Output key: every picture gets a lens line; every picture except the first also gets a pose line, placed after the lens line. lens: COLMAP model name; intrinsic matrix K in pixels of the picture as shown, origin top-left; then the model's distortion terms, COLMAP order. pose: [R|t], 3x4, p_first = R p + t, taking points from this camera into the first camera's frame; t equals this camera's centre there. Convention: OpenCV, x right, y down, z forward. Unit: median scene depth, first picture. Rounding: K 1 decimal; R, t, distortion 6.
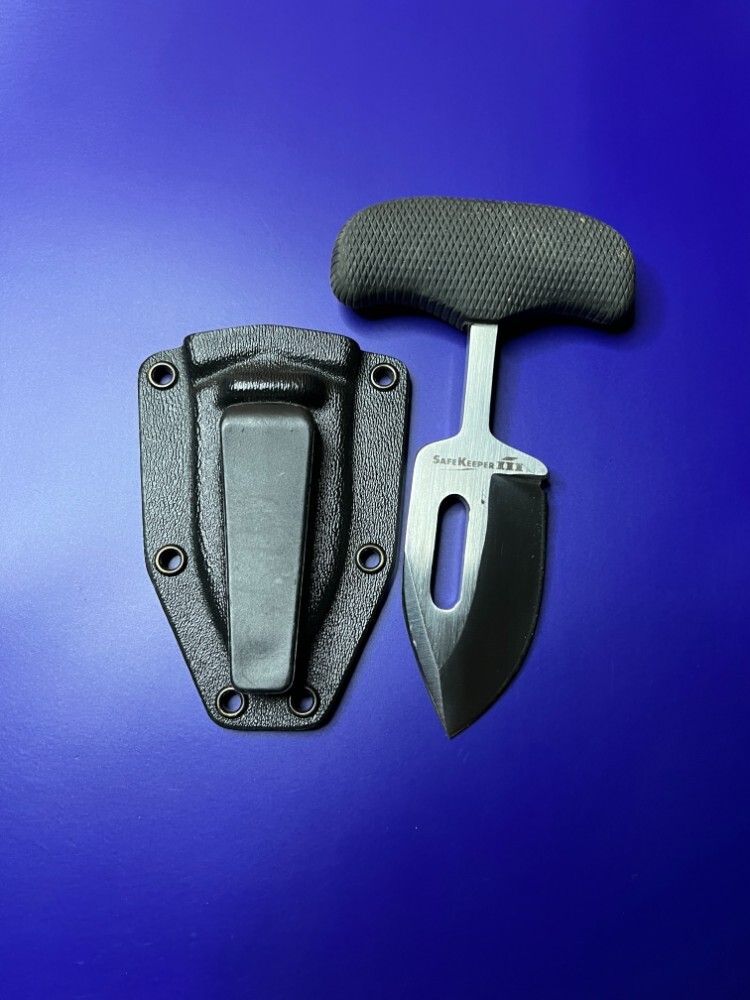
lens RADIAL K [[786.7, 0, 375.0], [0, 786.7, 500.0], [0, 0, 1]] dist [0.064220, -0.229140]
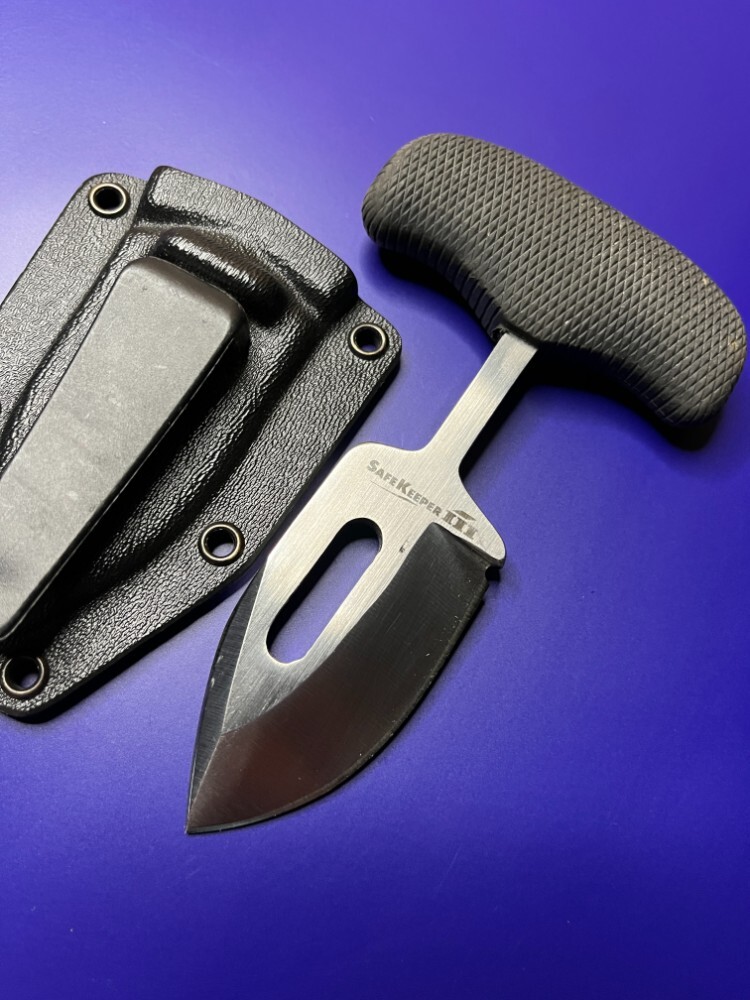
lens RADIAL K [[786.7, 0, 375.0], [0, 786.7, 500.0], [0, 0, 1]] dist [0.064220, -0.229140]
pose [[0.877128, 0.476445, -0.060391, 0.136772], [-0.480246, 0.870989, -0.103642, 0.047560], [0.003220, 0.119910, 0.992780, 0.298784]]
